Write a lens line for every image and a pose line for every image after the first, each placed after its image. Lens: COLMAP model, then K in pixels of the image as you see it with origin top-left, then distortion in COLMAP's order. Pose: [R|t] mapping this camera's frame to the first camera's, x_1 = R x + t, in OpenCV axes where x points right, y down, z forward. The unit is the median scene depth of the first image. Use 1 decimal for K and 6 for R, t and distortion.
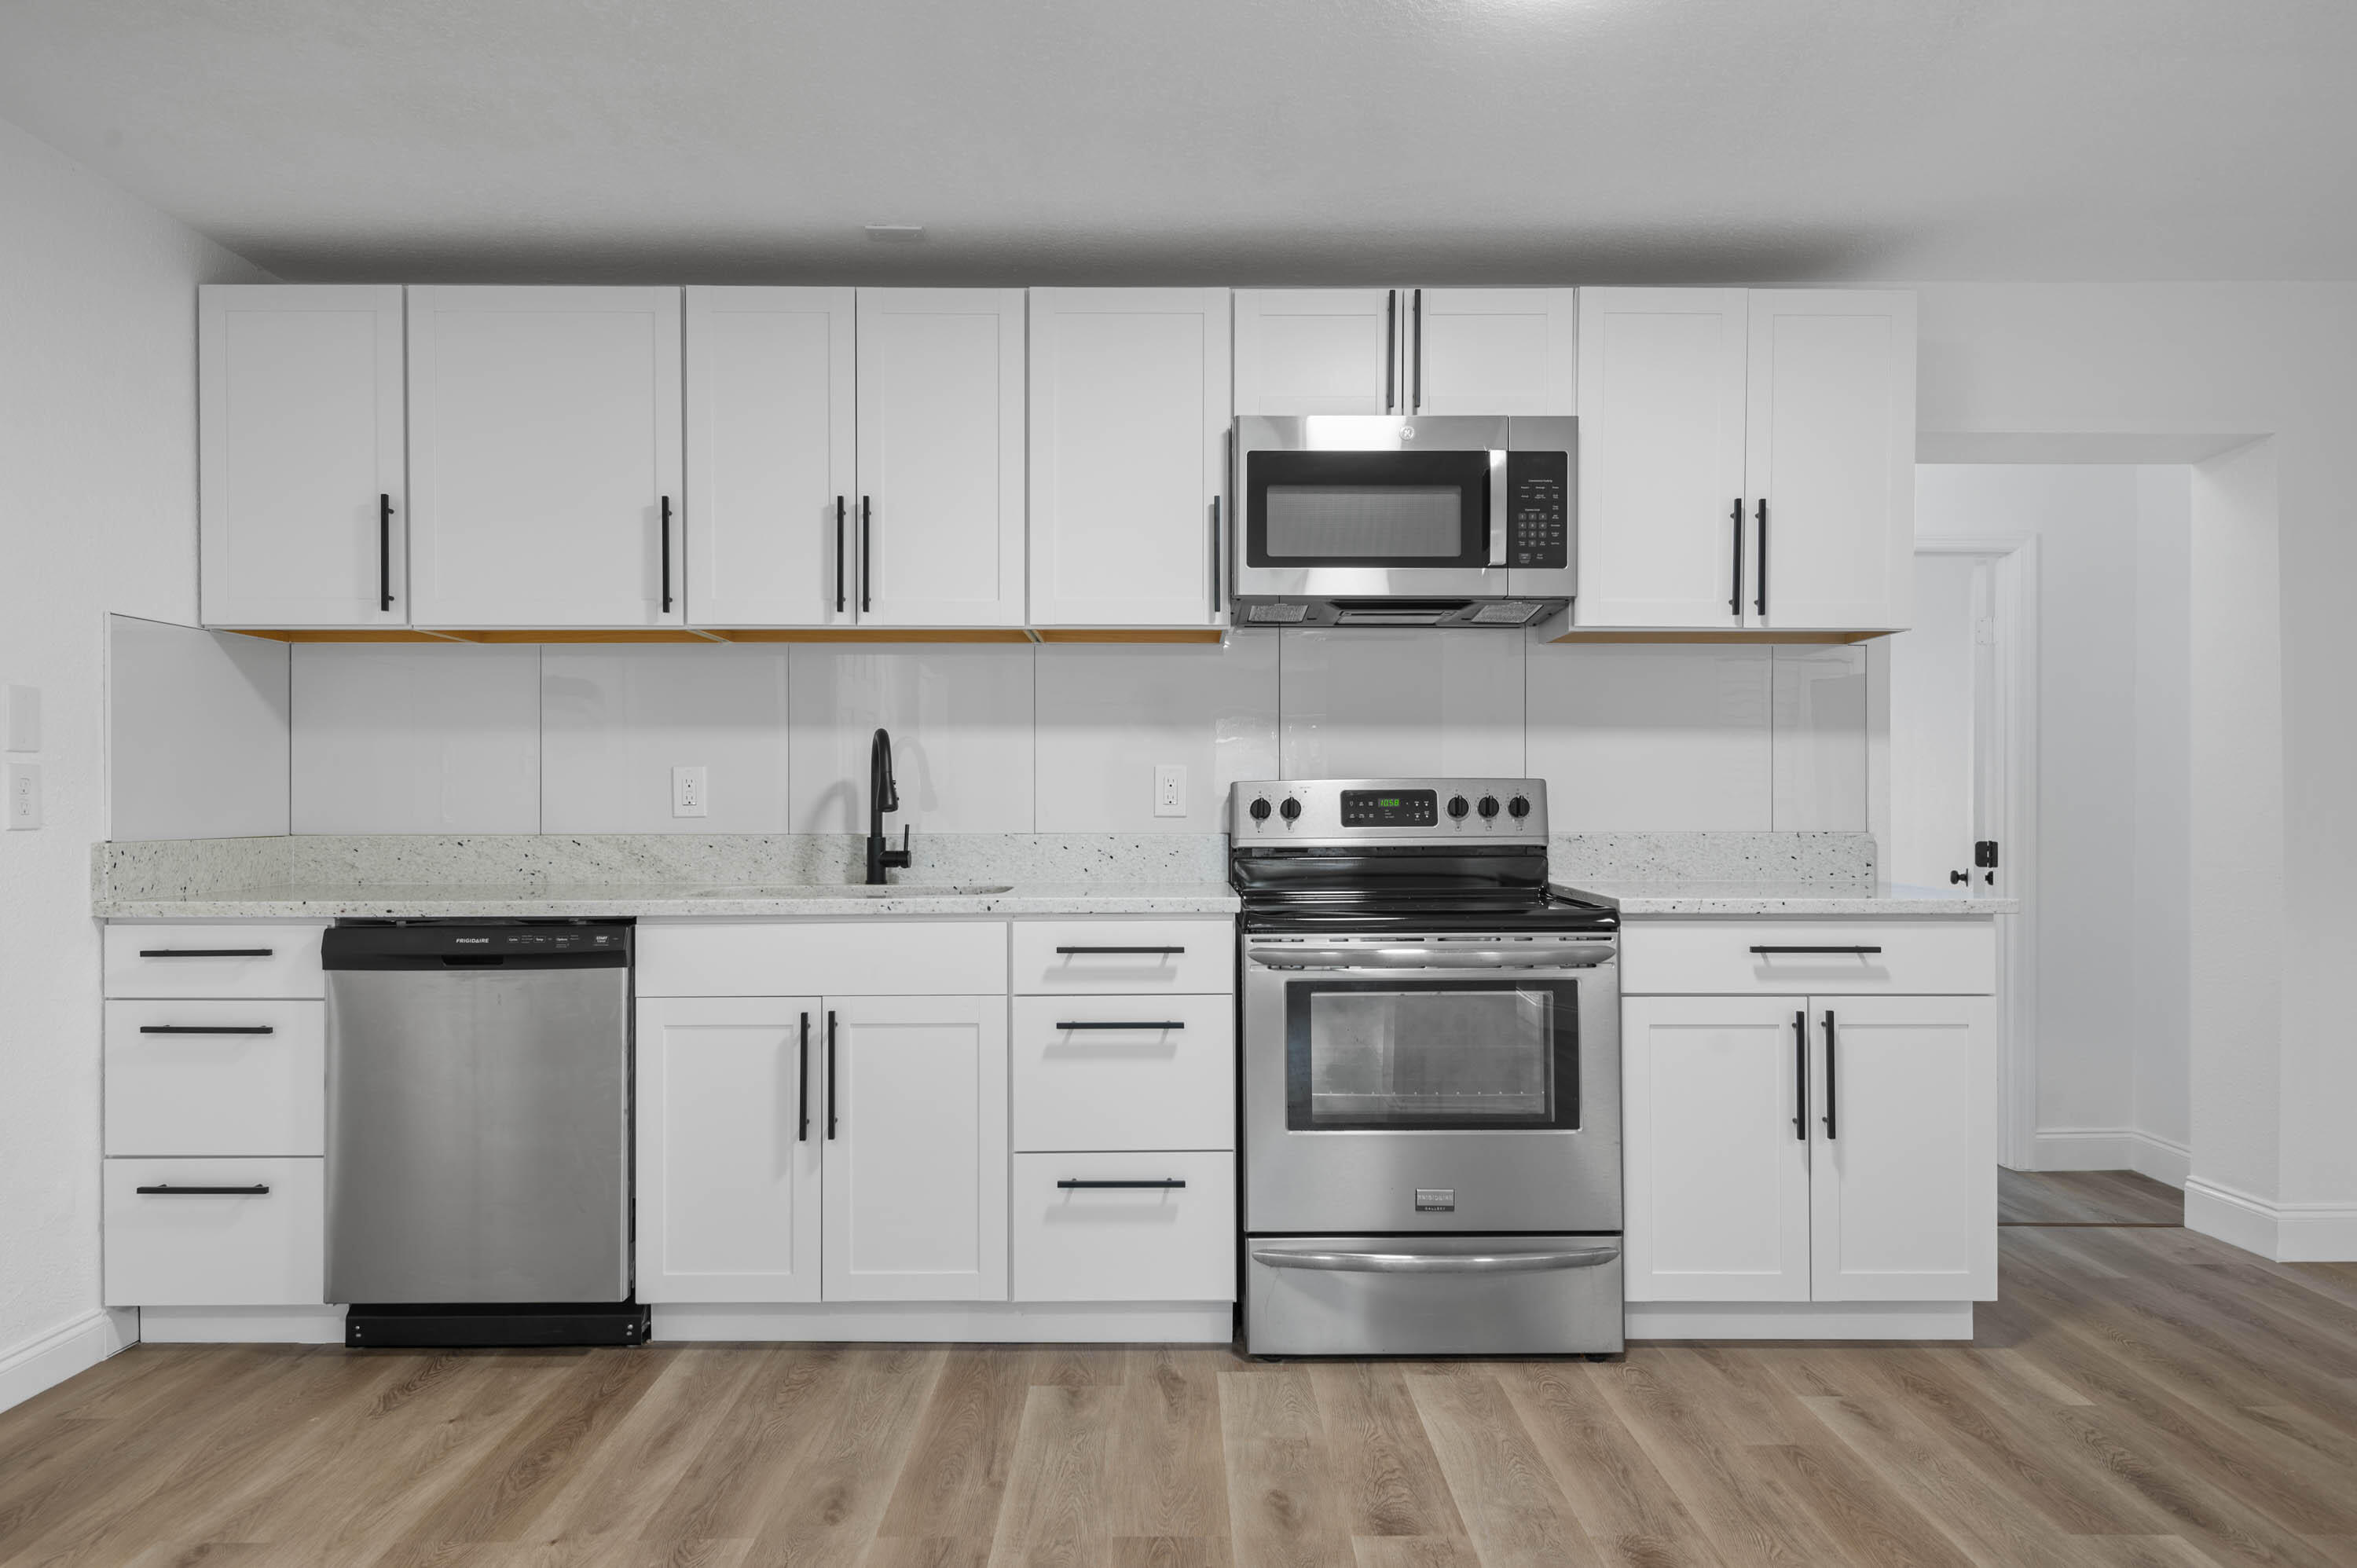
lens RADIAL K [[1422.4, 0, 1163.4], [0, 1422.4, 810.7], [0, 0, 1]] dist [0.015362, -0.006057]
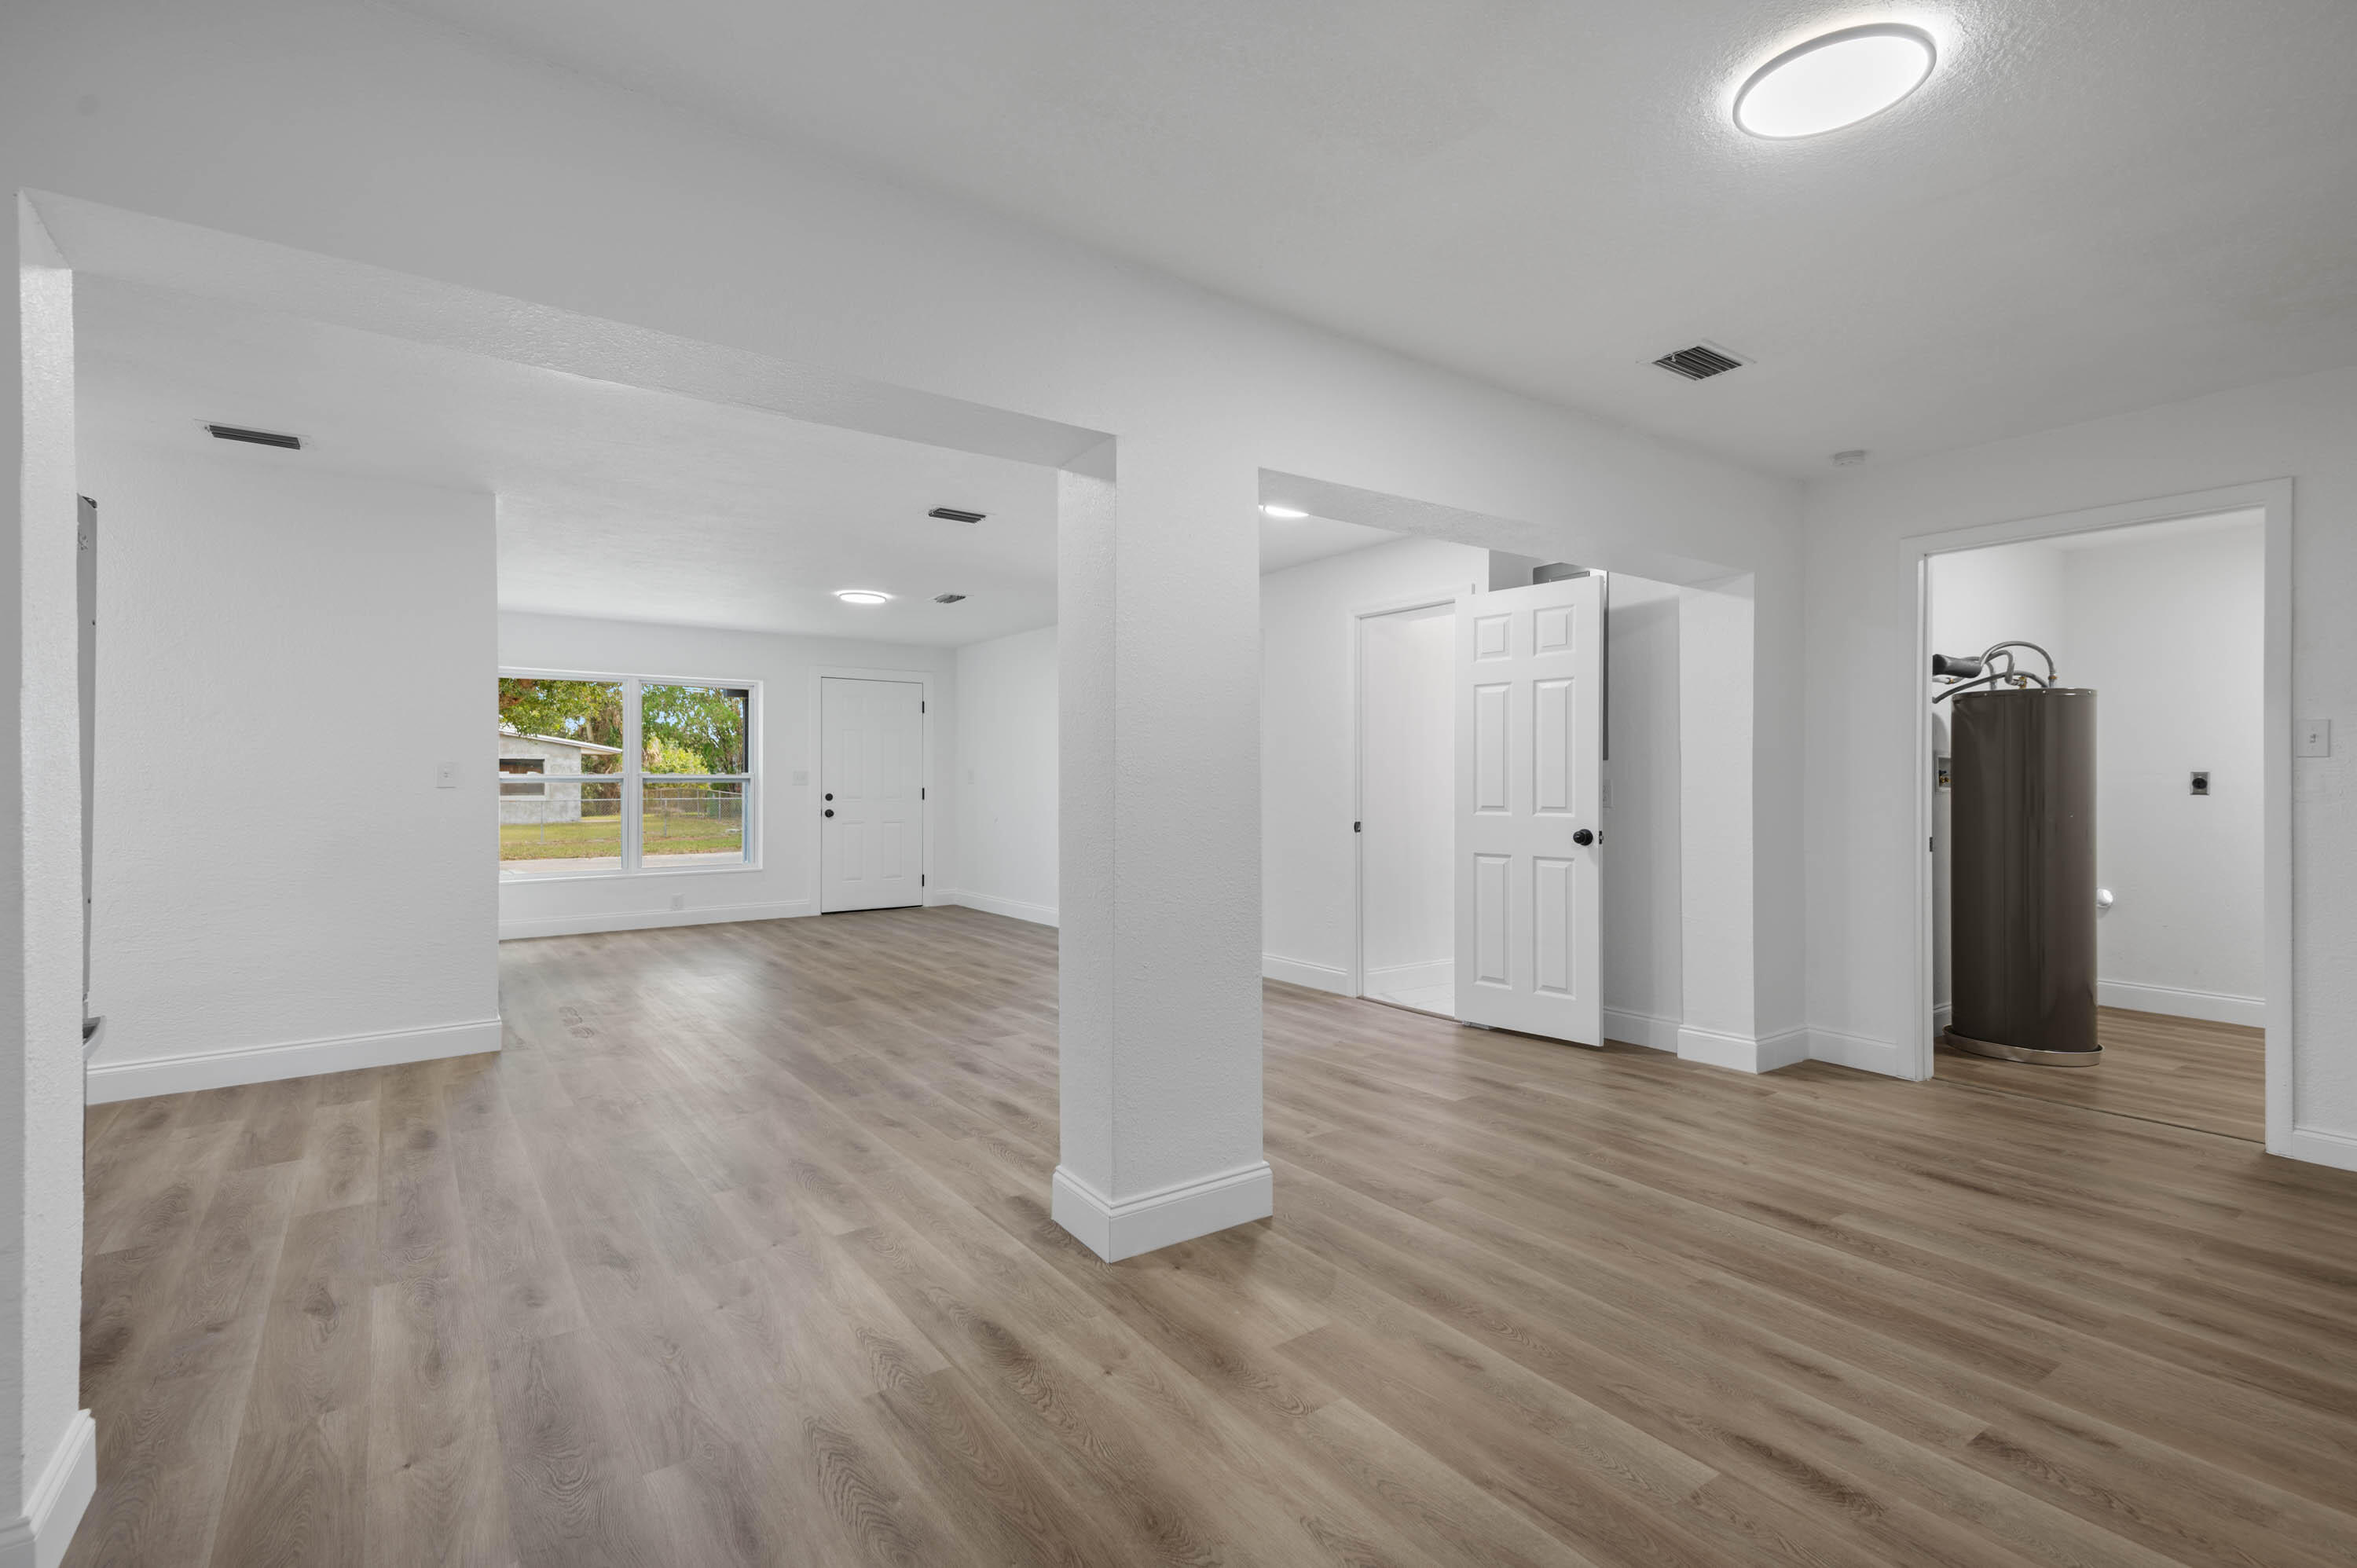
lens RADIAL K [[1120.4, 0, 1187.4], [0, 1120.4, 762.2], [0, 0, 1]] dist [0.045809, -0.003620]
pose [[-0.814163, -0.009078, -0.580566, 0.909567], [-0.005928, 0.999956, -0.007323, -0.016876], [0.580607, -0.002521, -0.814180, 1.042857]]
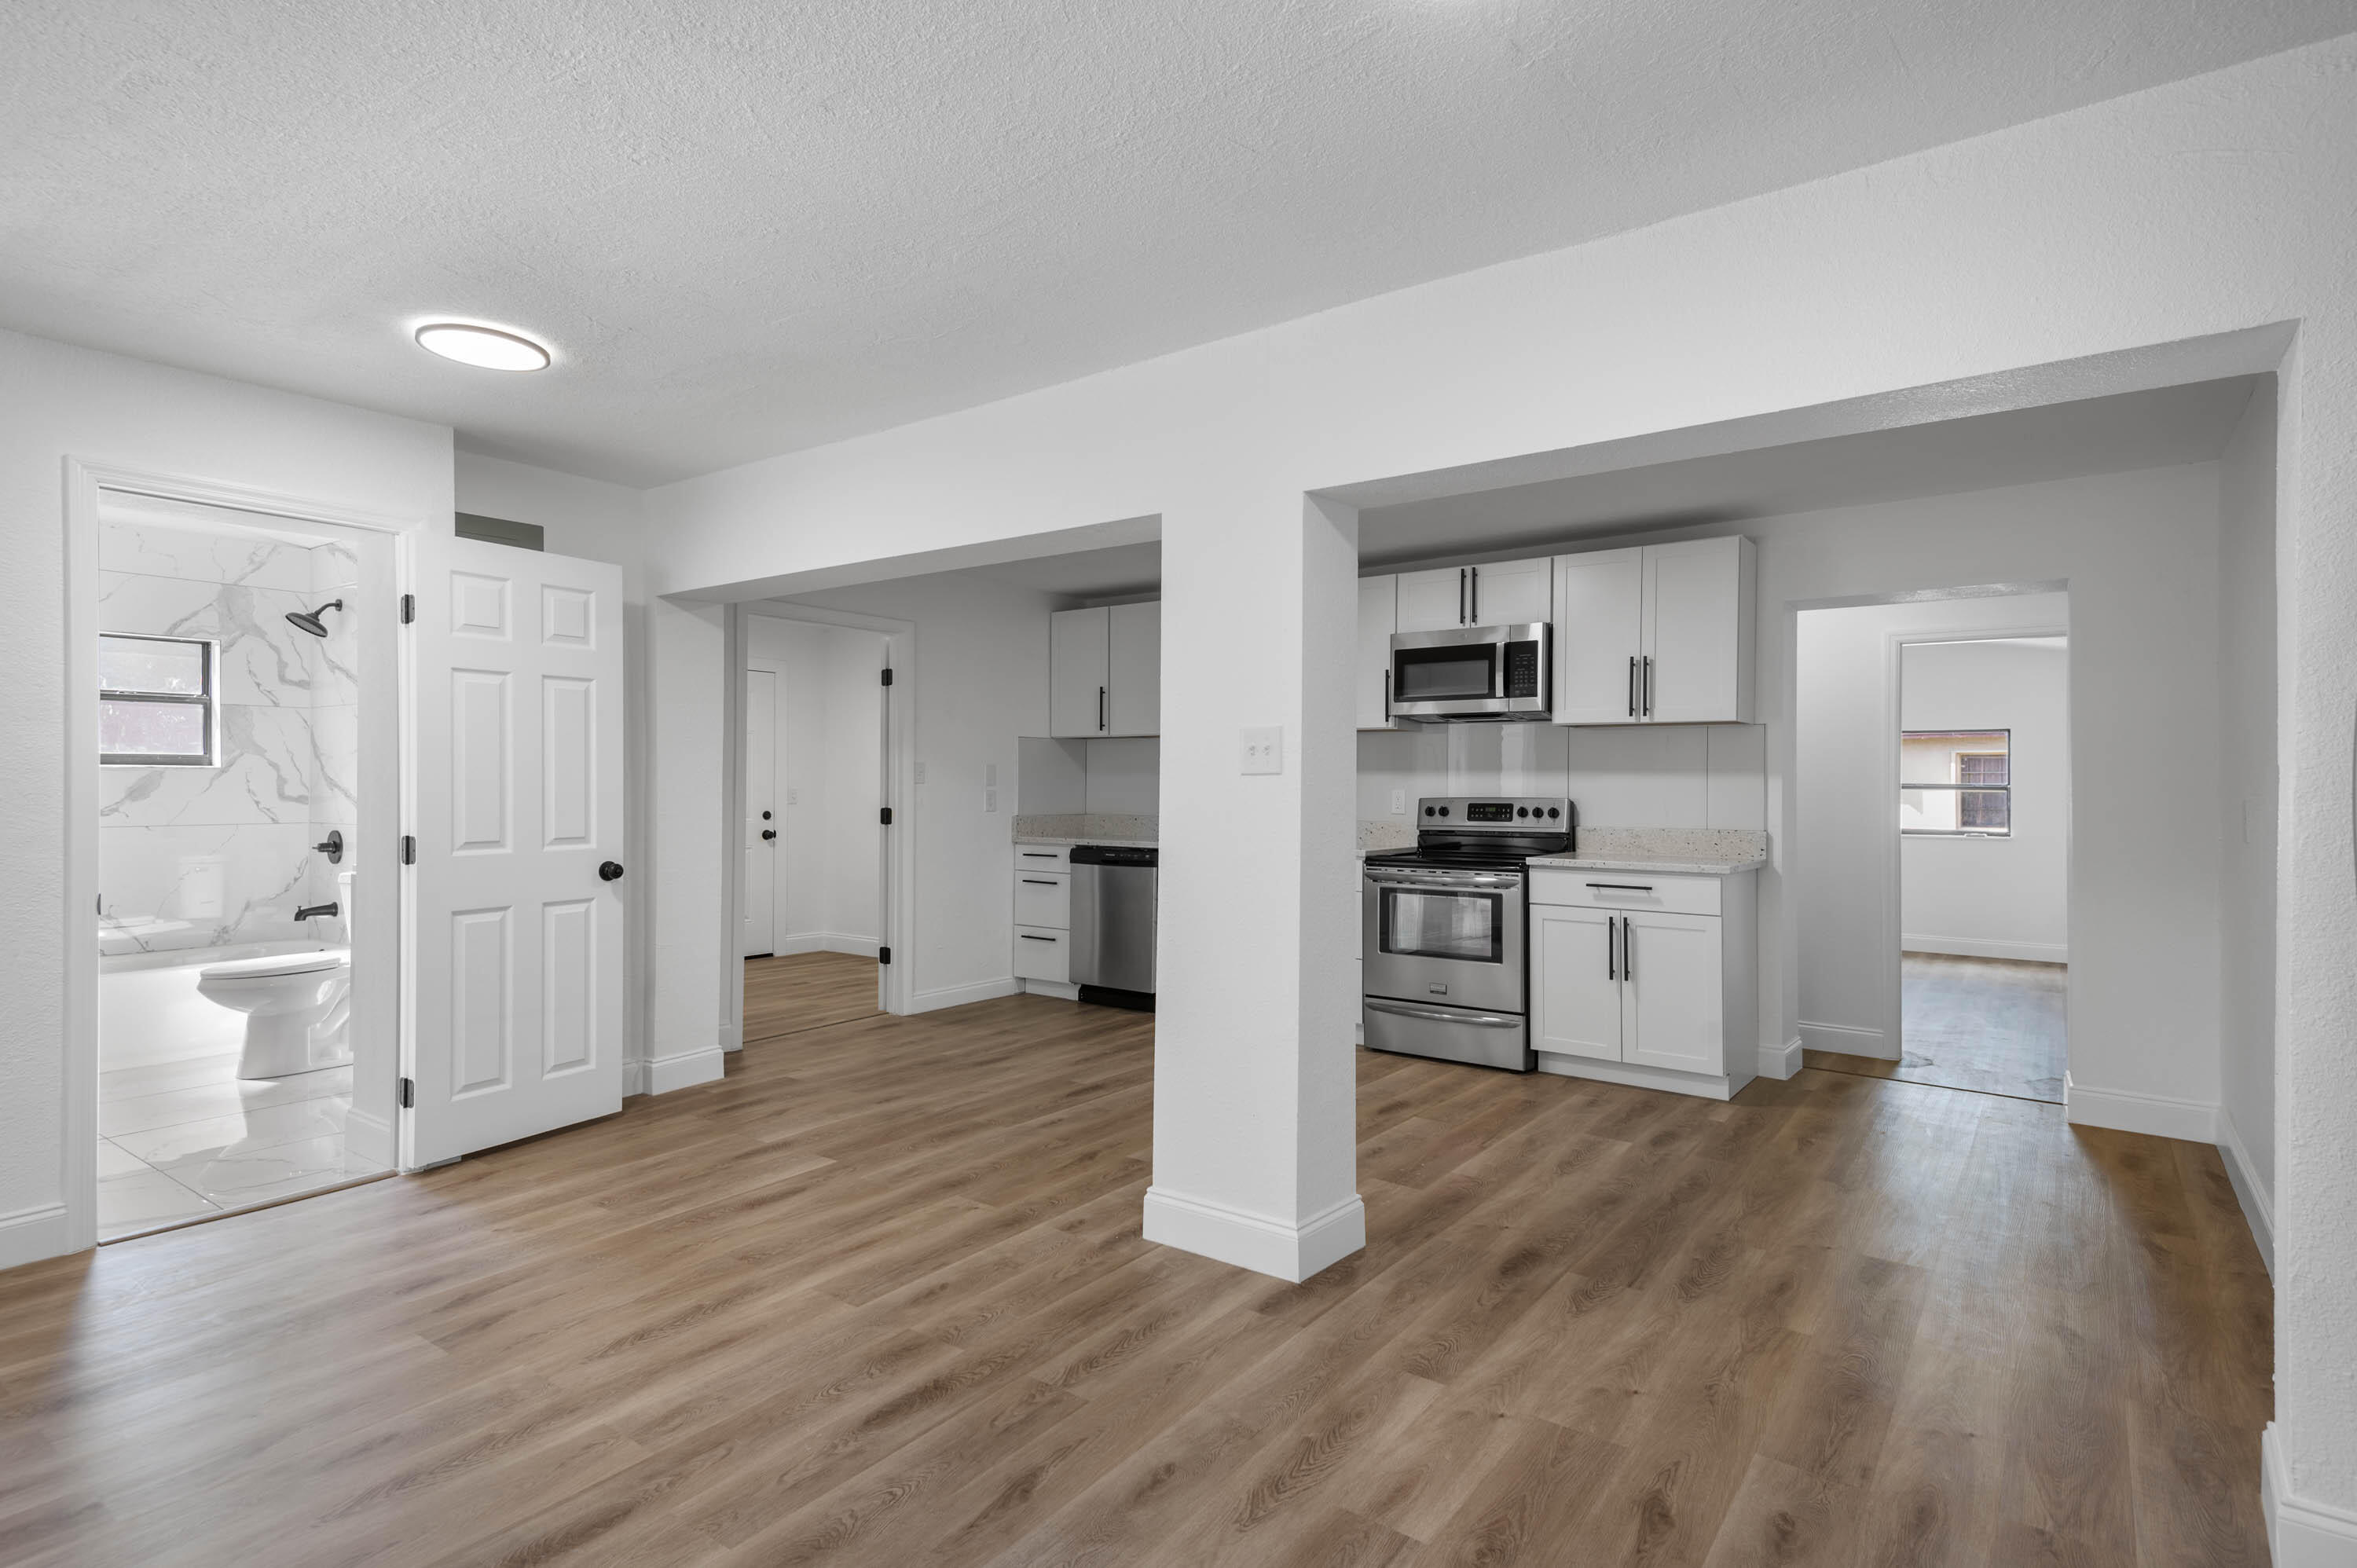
lens RADIAL K [[1183.3, 0, 1183.9], [0, 1183.3, 783.8], [0, 0, 1]] dist [0.033117, -0.003412]
pose [[0.808111, 0.006123, -0.588998, 0.931617], [-0.010989, 0.999929, -0.004682, -0.034009], [0.588928, 0.010256, 0.808121, -0.719780]]
